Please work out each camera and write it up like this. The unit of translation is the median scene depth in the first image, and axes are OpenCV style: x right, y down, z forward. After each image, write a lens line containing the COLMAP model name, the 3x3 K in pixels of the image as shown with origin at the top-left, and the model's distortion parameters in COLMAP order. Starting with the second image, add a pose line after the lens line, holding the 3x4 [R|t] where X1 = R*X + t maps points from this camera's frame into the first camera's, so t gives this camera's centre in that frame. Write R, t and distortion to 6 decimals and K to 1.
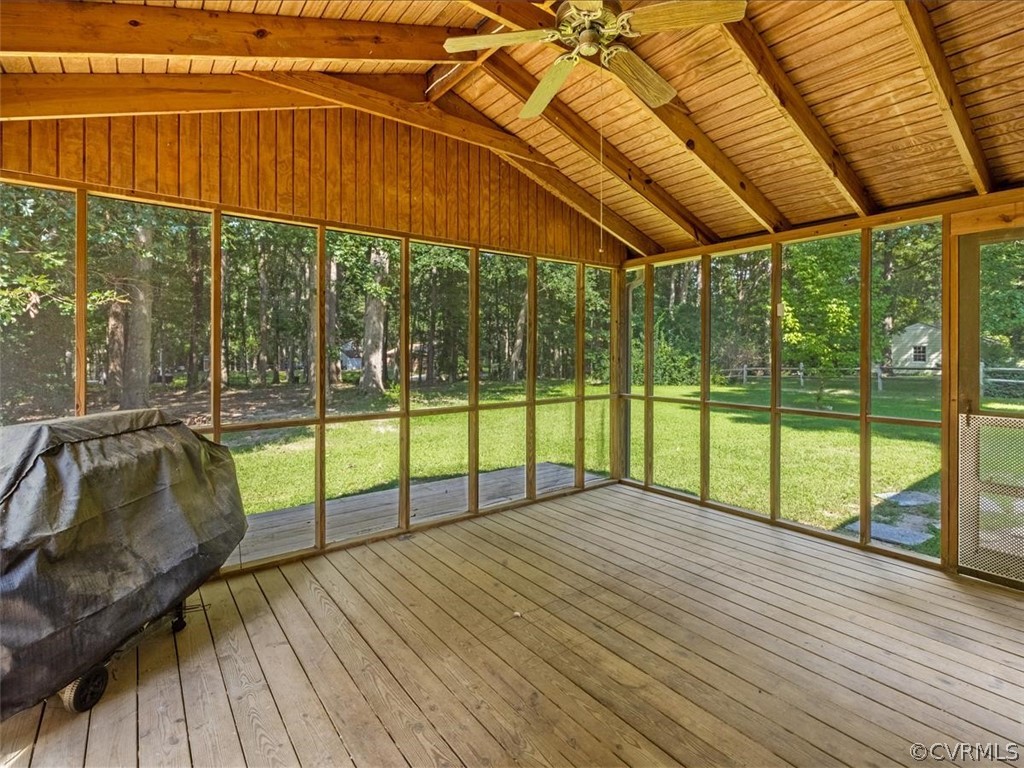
lens RADIAL K [[498.8, 0, 517.5], [0, 498.8, 351.2], [0, 0, 1]] dist [-0.001857, 0.000217]
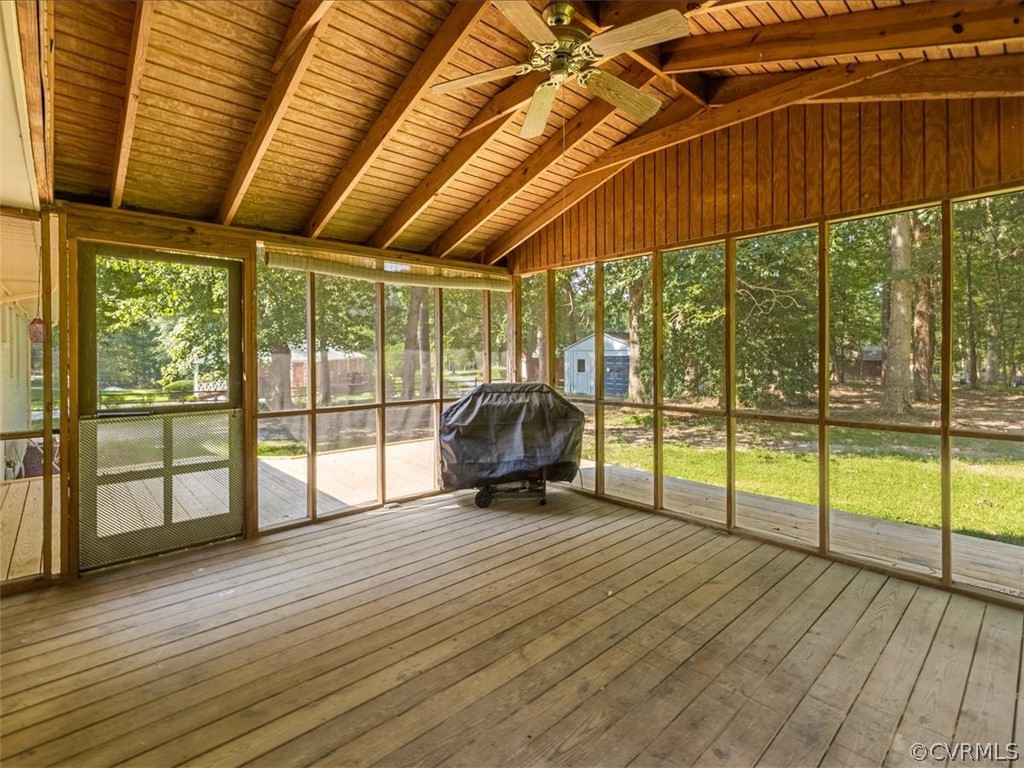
lens RADIAL K [[498.8, 0, 517.5], [0, 498.8, 351.2], [0, 0, 1]] dist [-0.001857, 0.000217]
pose [[0.091744, -0.002976, -0.995778, 0.835213], [0.006150, 0.999978, -0.002422, -0.000185], [0.995764, -0.005902, 0.091761, 0.549141]]
